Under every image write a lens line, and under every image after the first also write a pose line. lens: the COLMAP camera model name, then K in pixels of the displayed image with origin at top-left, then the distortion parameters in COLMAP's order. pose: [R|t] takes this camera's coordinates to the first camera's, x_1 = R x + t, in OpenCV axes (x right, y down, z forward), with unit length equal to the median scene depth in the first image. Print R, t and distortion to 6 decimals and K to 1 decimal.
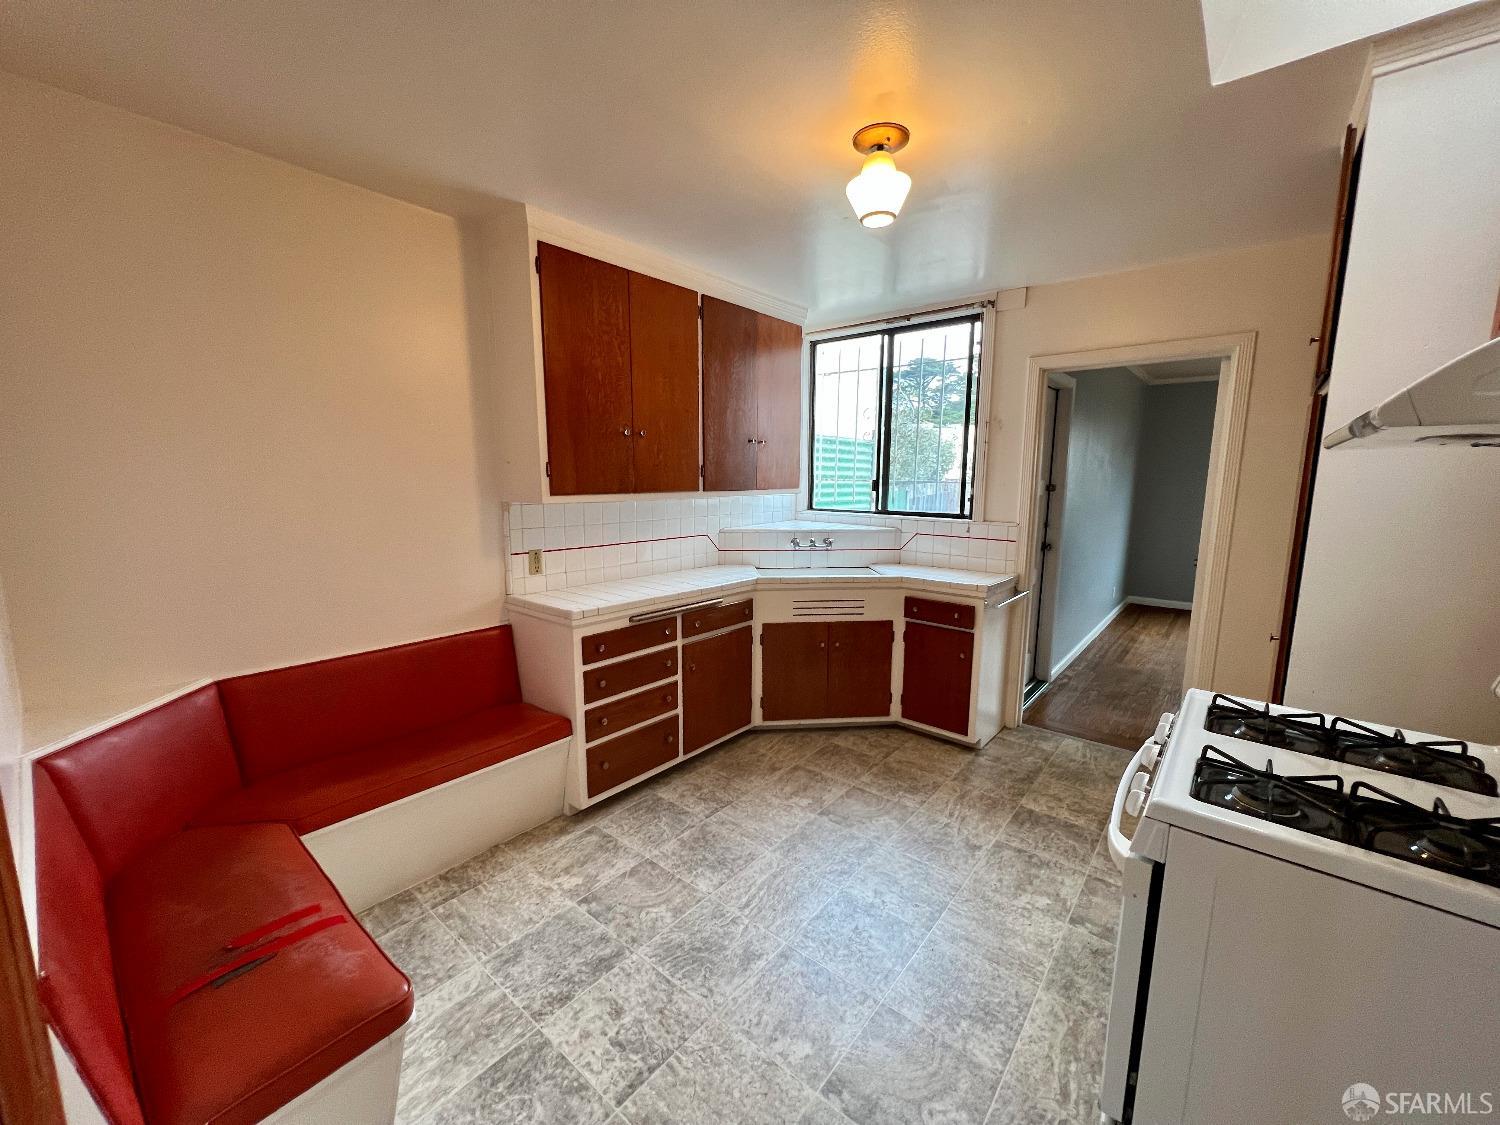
lens RADIAL K [[601.2, 0, 753.4], [0, 601.2, 563.6], [0, 0, 1]] dist [-0.001590, -0.000164]
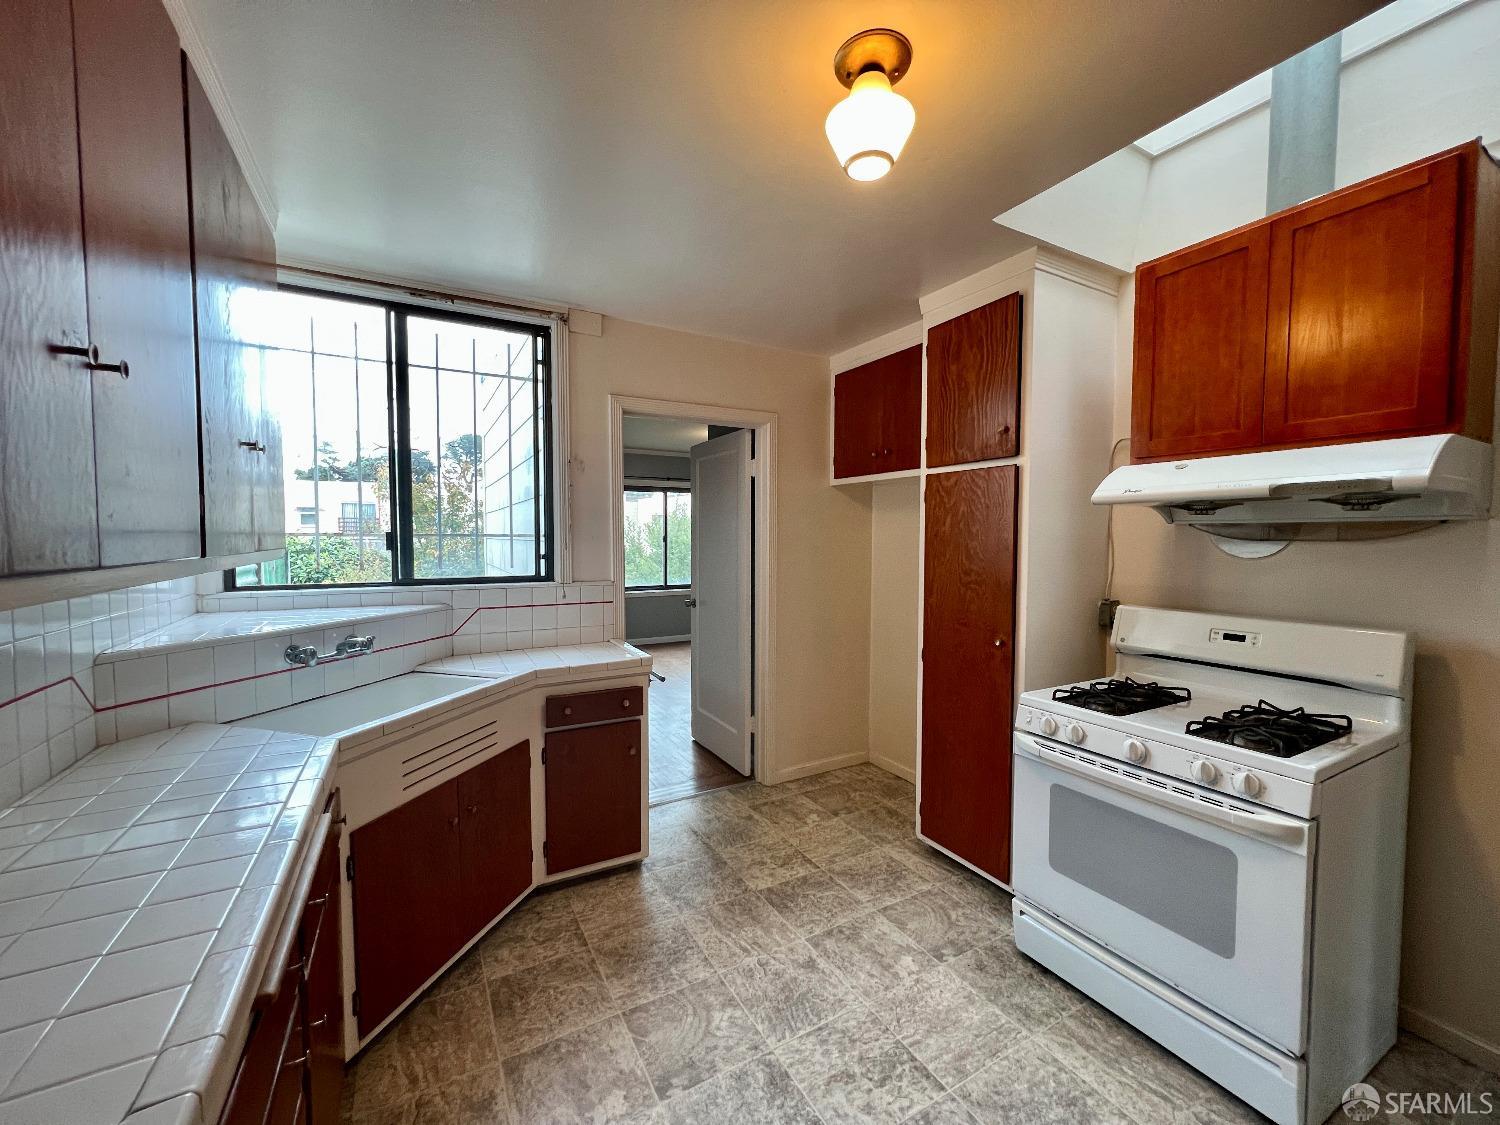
lens RADIAL K [[601.2, 0, 751.7], [0, 601.2, 561.4], [0, 0, 1]] dist [-0.001590, -0.000164]
pose [[0.358079, -0.049635, 0.932371, -0.294777], [0.139322, 0.990247, -0.000791, -0.066027], [-0.923238, 0.130183, 0.361502, 0.502058]]
